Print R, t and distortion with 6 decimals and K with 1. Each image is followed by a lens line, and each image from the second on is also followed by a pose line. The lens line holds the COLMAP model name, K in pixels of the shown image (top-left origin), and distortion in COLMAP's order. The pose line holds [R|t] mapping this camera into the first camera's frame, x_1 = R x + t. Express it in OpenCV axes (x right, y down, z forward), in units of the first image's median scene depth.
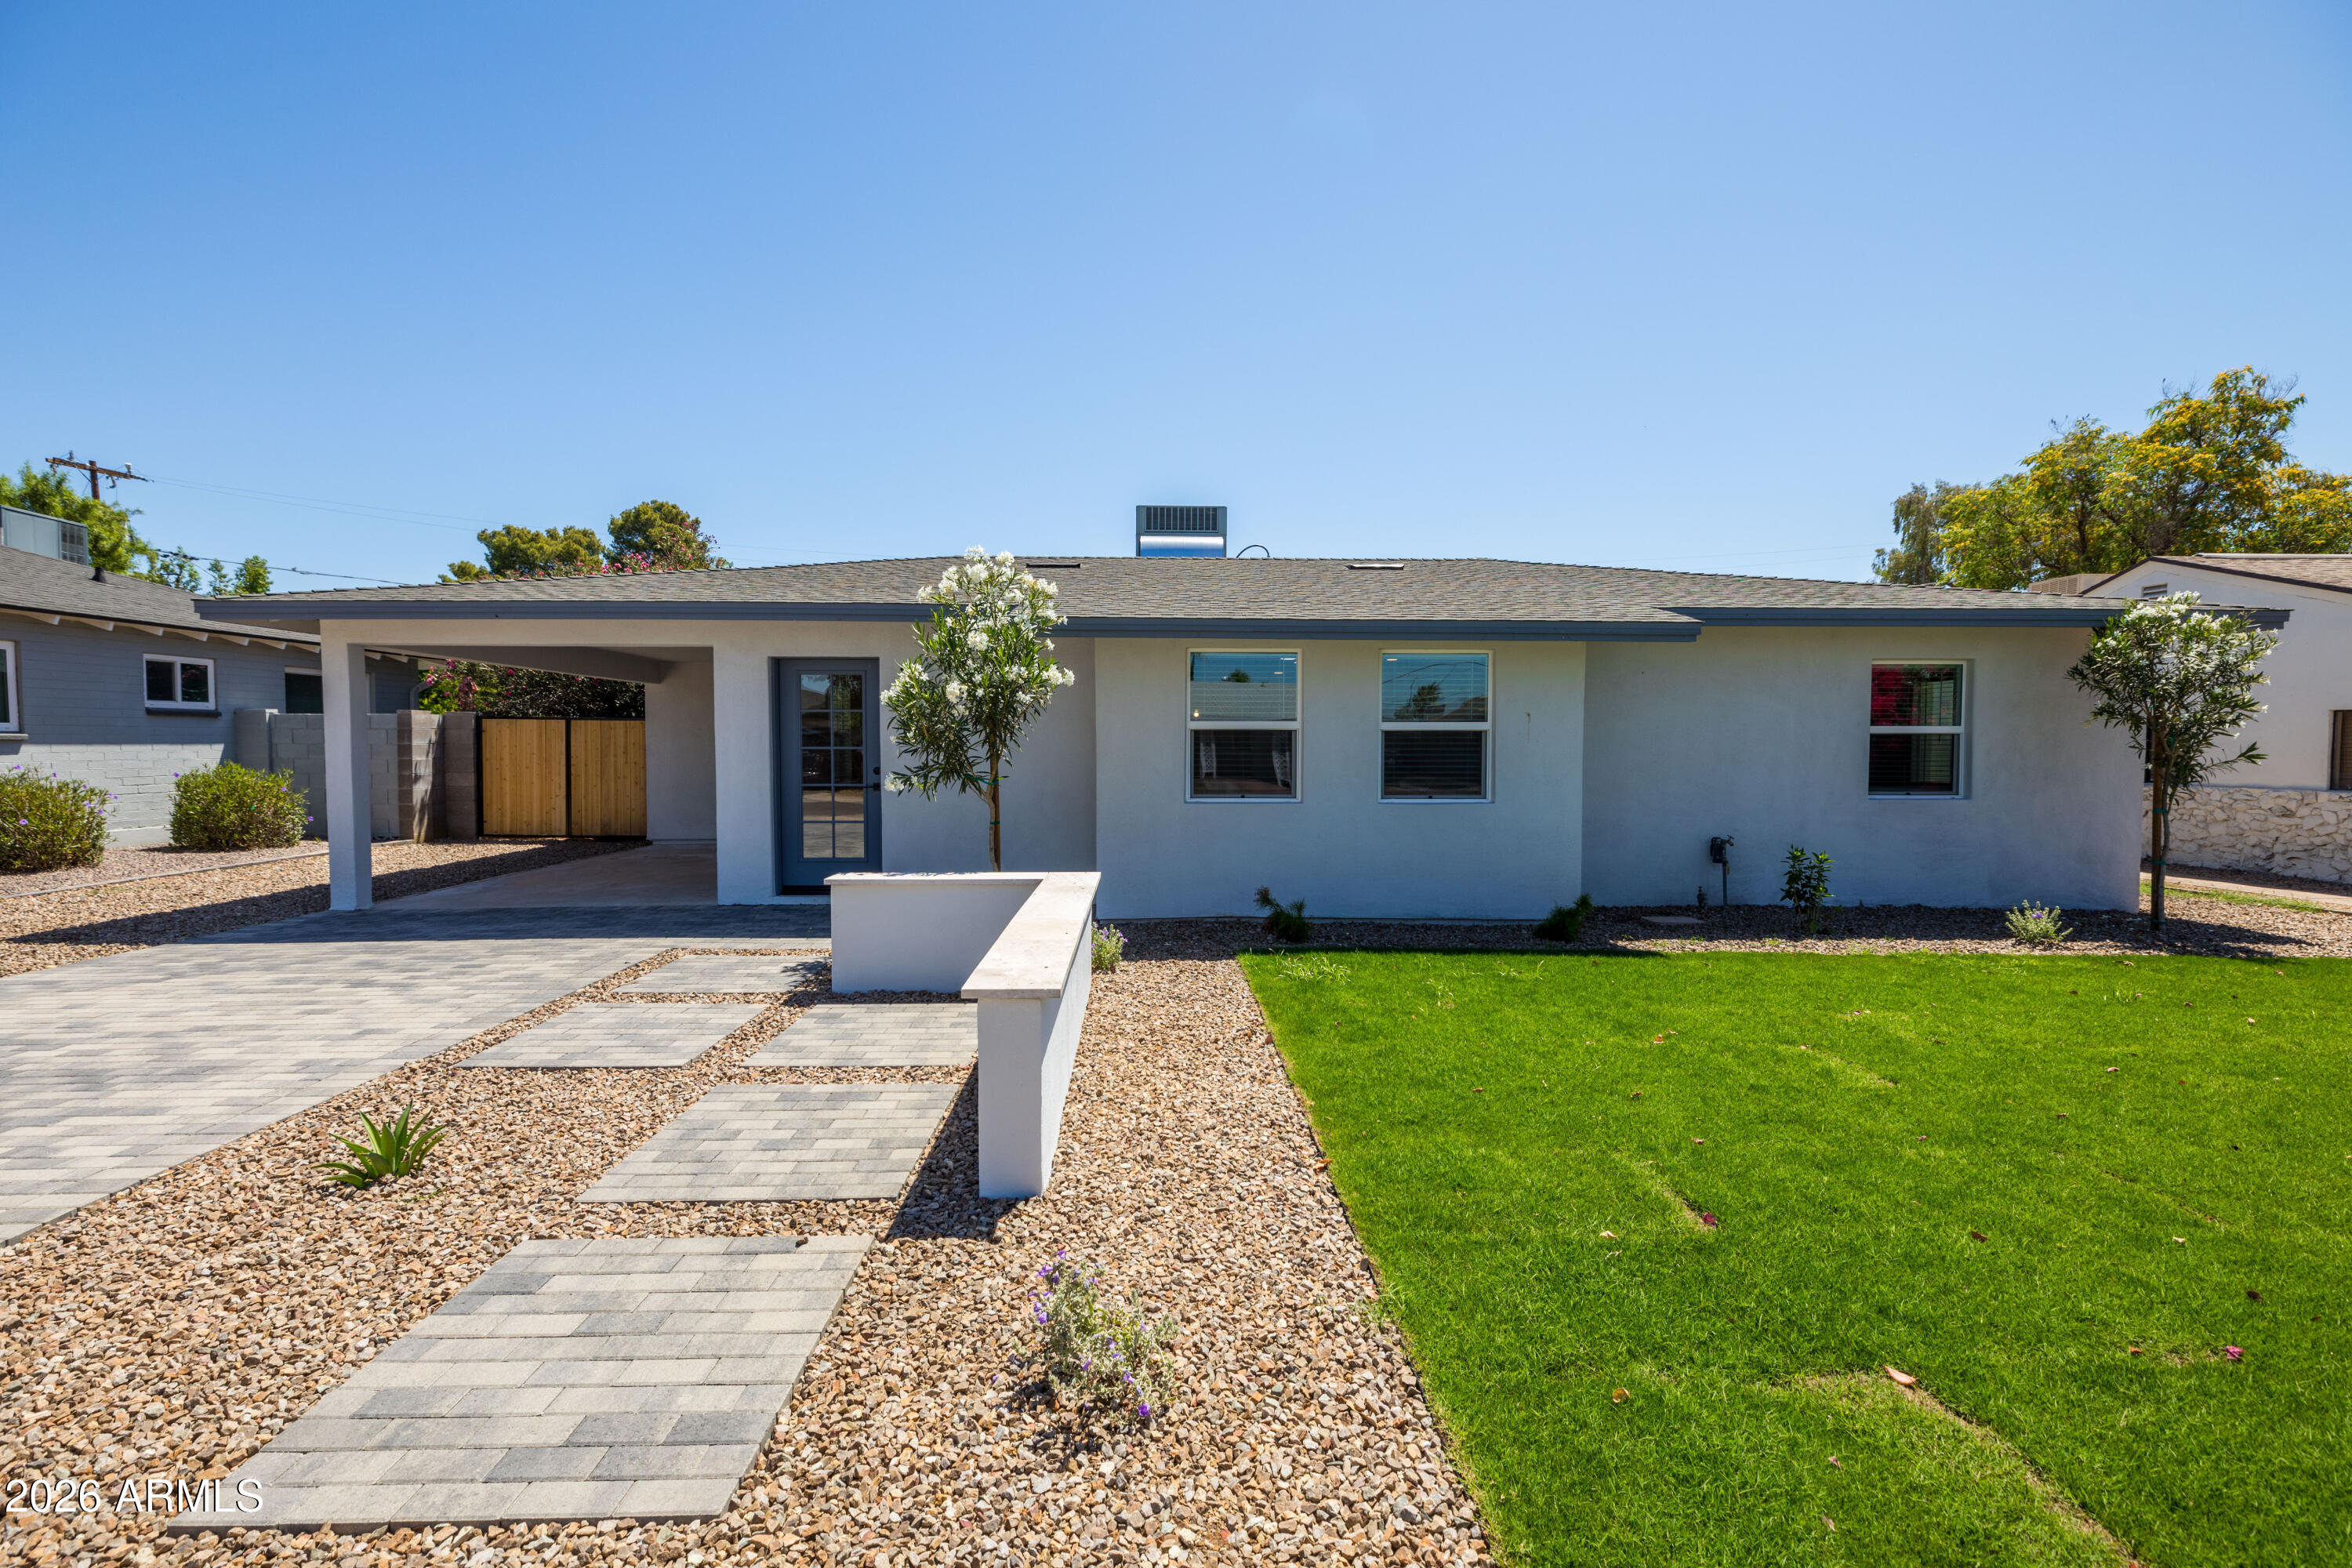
lens RADIAL K [[1055.8, 0, 1185.5], [0, 1055.8, 774.2], [0, 0, 1]] dist [0.008231, -0.001183]
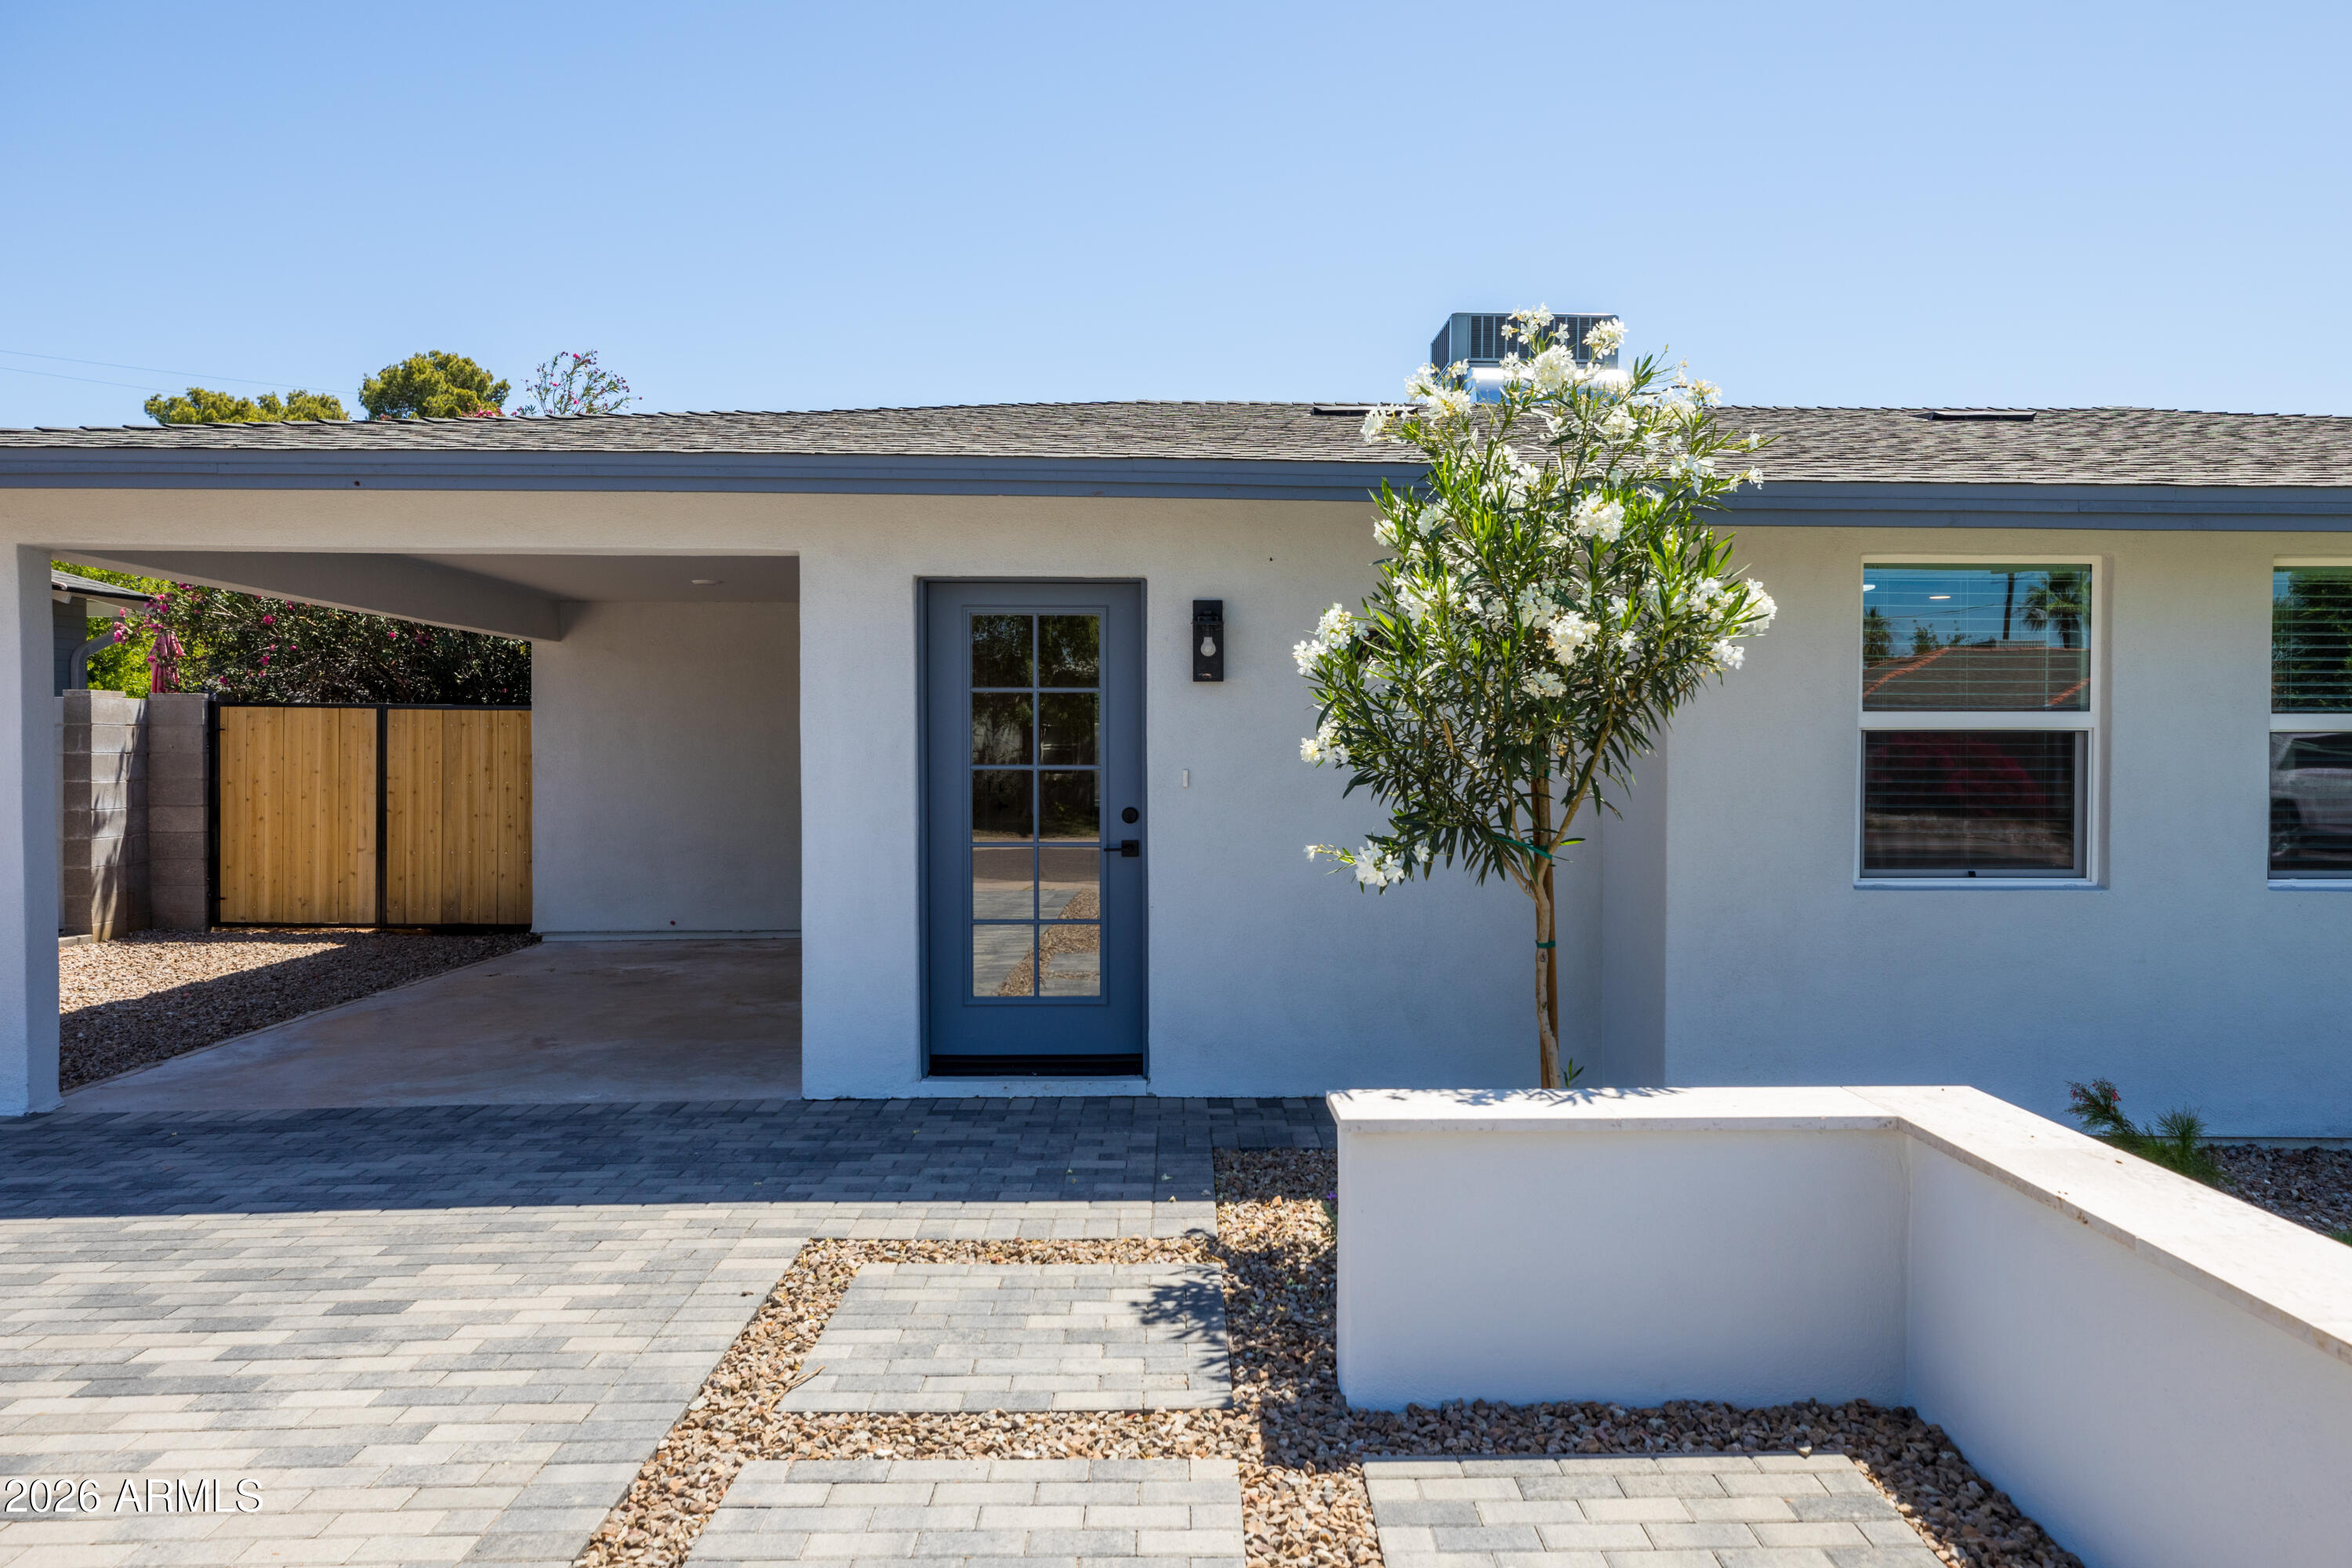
lens RADIAL K [[1651.3, 0, 1254.5], [0, 1651.3, 760.3], [0, 0, 1]] dist [0.026817, -0.005321]
pose [[0.999961, -0.000662, 0.008797, -0.149482], [0.000839, 0.999796, -0.020158, -0.007814], [-0.008782, 0.020164, 0.999758, 0.153995]]
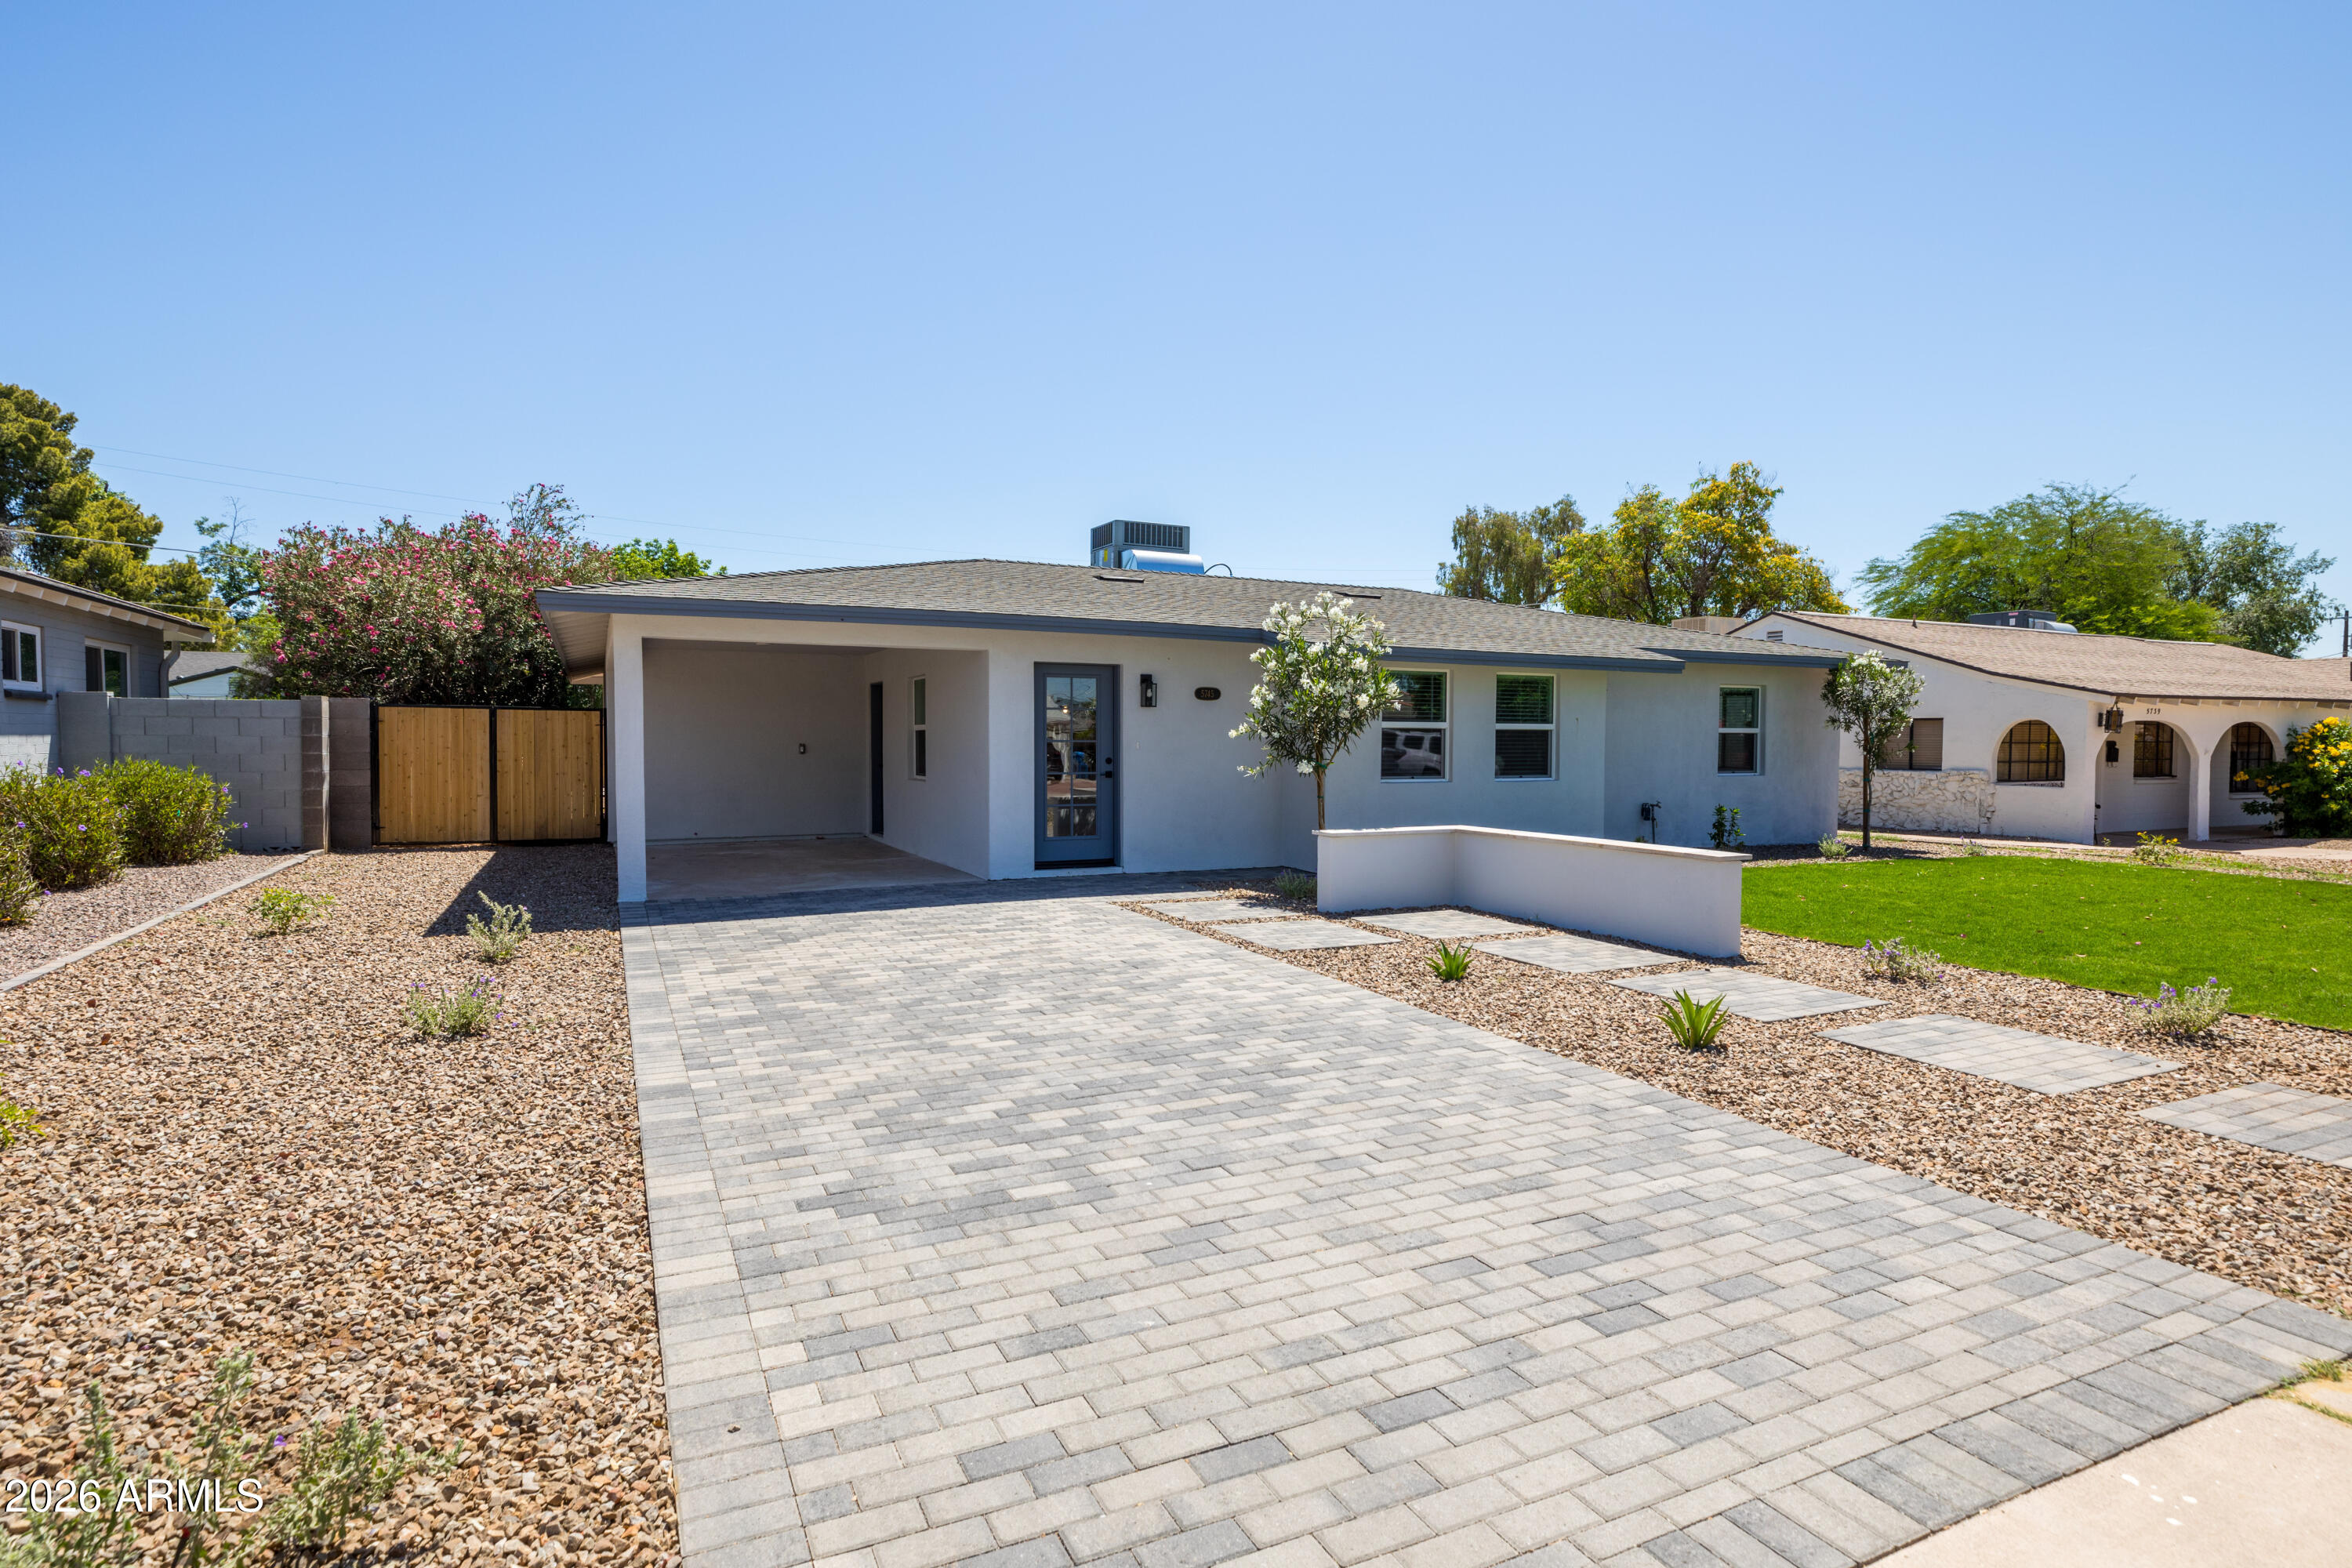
lens RADIAL K [[1191.4, 0, 1226.2], [0, 1191.4, 759.5], [0, 0, 1]] dist [0.004645, 0.002271]
pose [[0.906229, -0.004851, 0.422759, -0.457786], [0.009534, 0.999914, -0.008964, 0.005560], [-0.422680, 0.012154, 0.906198, -0.161147]]
